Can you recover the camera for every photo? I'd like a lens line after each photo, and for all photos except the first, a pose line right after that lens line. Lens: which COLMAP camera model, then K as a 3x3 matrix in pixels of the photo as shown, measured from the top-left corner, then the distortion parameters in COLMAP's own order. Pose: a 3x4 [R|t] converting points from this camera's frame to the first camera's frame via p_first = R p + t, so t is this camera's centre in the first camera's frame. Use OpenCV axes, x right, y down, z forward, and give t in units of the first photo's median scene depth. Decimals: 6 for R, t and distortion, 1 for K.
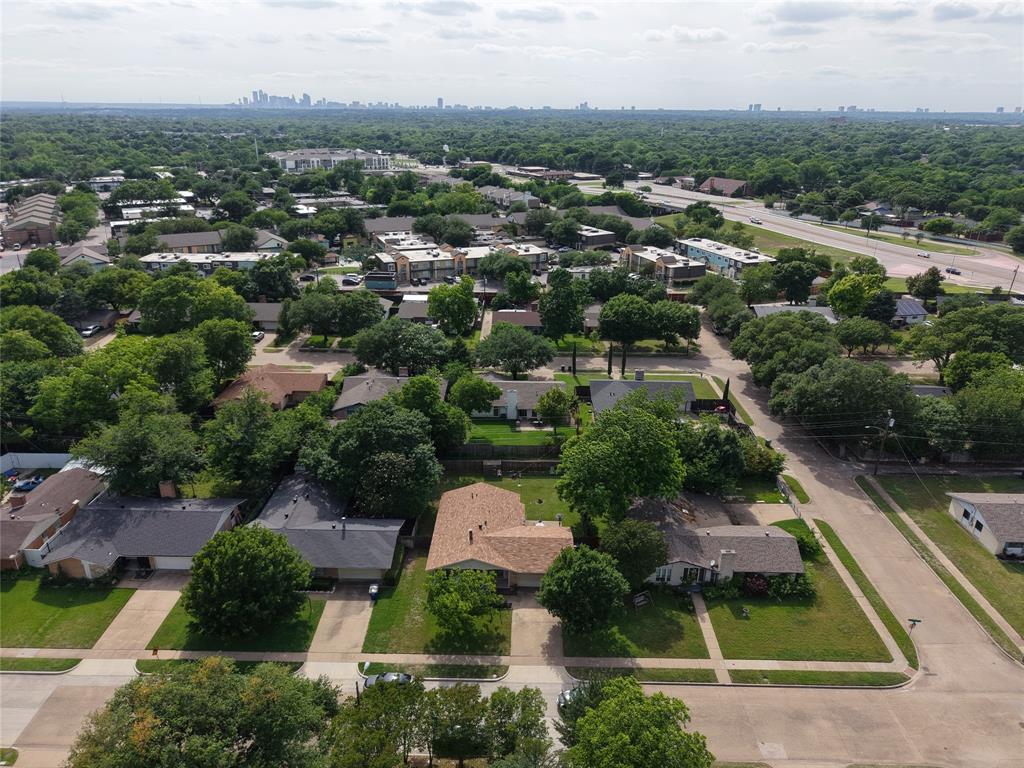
lens RADIAL K [[690.4, 0, 517.1], [0, 690.4, 368.7], [0, 0, 1]] dist [0.026501, -0.028229]
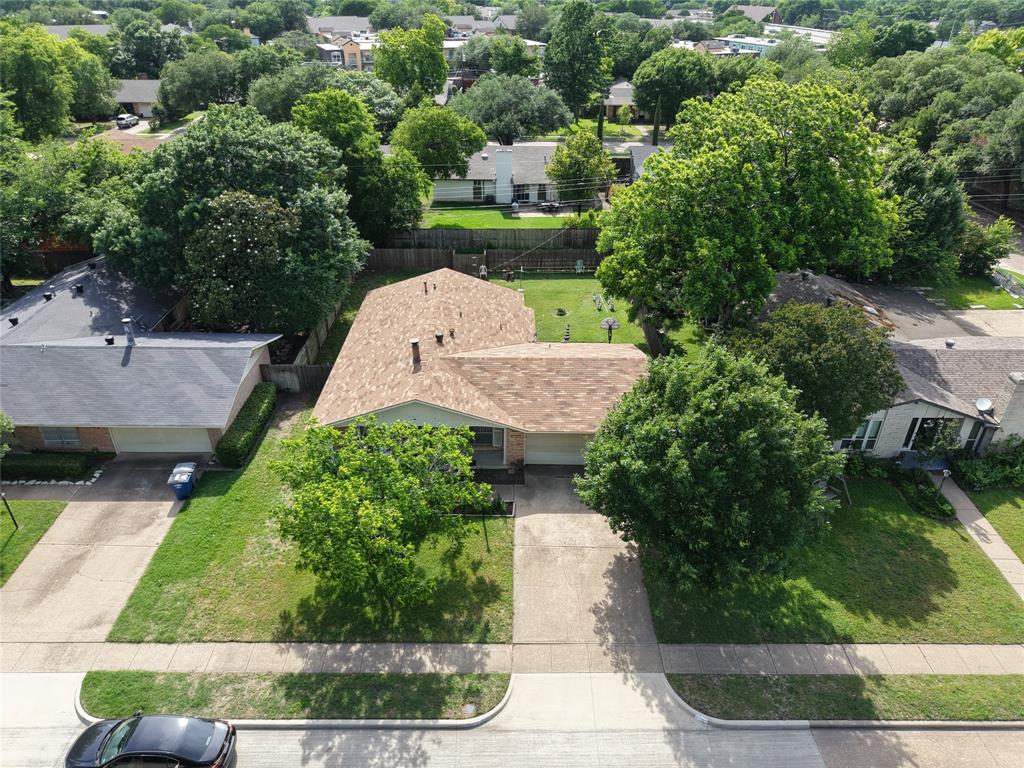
lens RADIAL K [[690.4, 0, 509.0], [0, 690.4, 382.4], [0, 0, 1]] dist [0.026501, -0.028229]
pose [[0.999910, -0.013420, 0.000433, -0.009066], [0.013143, 0.984859, 0.172856, 0.193352], [-0.002746, -0.172834, 0.984947, 0.596035]]
